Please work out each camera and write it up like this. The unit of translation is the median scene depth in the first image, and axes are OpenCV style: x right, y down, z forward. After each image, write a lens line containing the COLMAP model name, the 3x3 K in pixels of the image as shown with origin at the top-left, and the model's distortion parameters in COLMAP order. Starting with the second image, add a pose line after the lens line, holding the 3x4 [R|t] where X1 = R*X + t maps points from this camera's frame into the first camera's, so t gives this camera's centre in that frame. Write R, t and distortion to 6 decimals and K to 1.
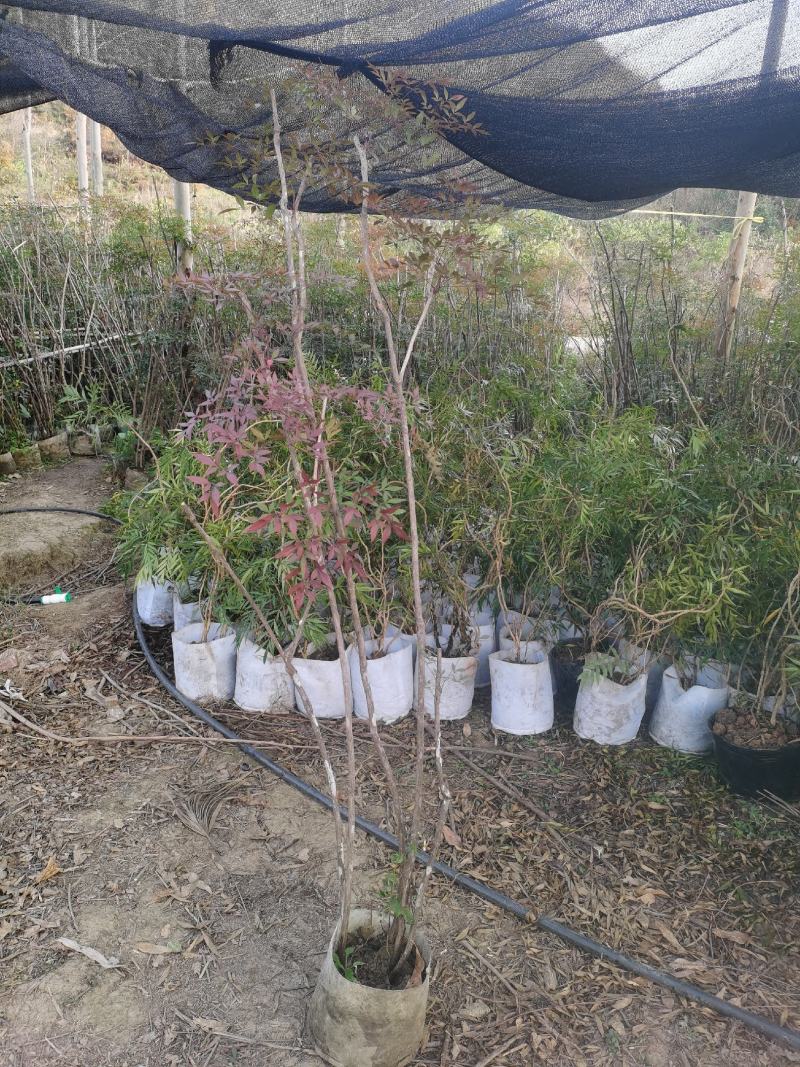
lens RADIAL K [[829.7, 0, 400.2], [0, 829.7, 533.0], [0, 0, 1]] dist [0.071129, -0.063057]
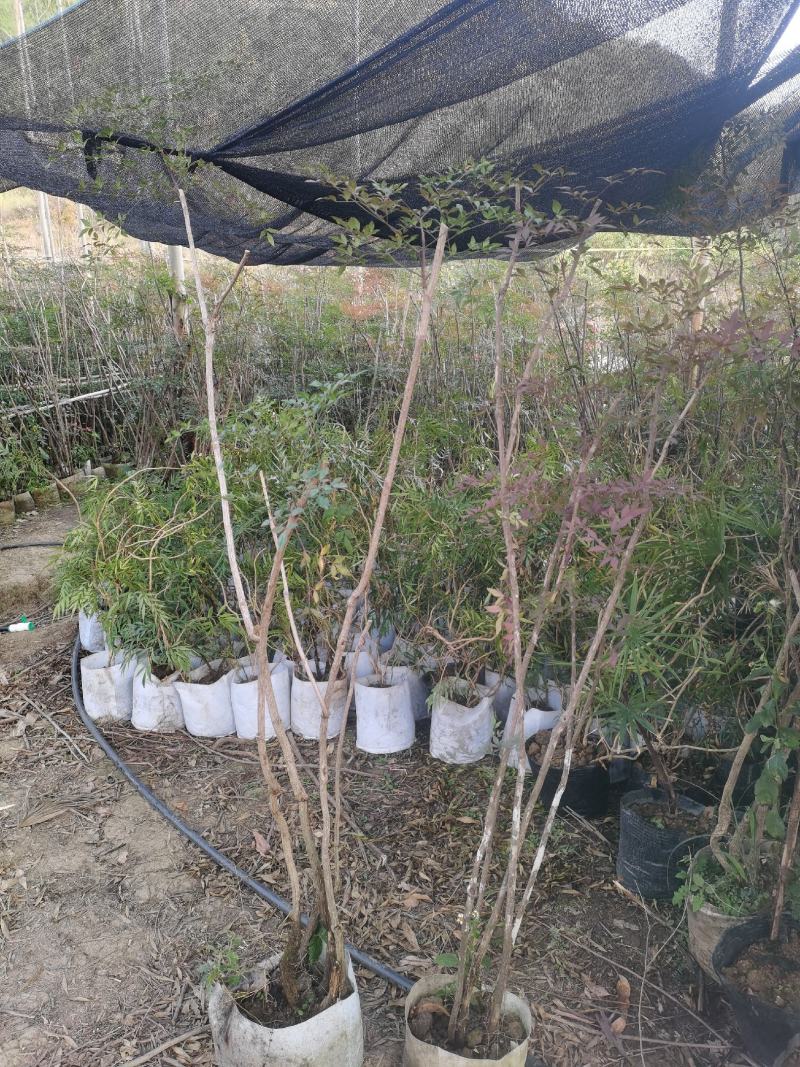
lens RADIAL K [[829.7, 0, 400.2], [0, 829.7, 531.7], [0, 0, 1]] dist [0.071129, -0.063057]
pose [[0.994135, -0.015217, -0.107075, 0.288096], [0.012130, 0.999494, -0.029421, -0.012572], [0.107468, 0.027949, 0.993816, -0.073991]]
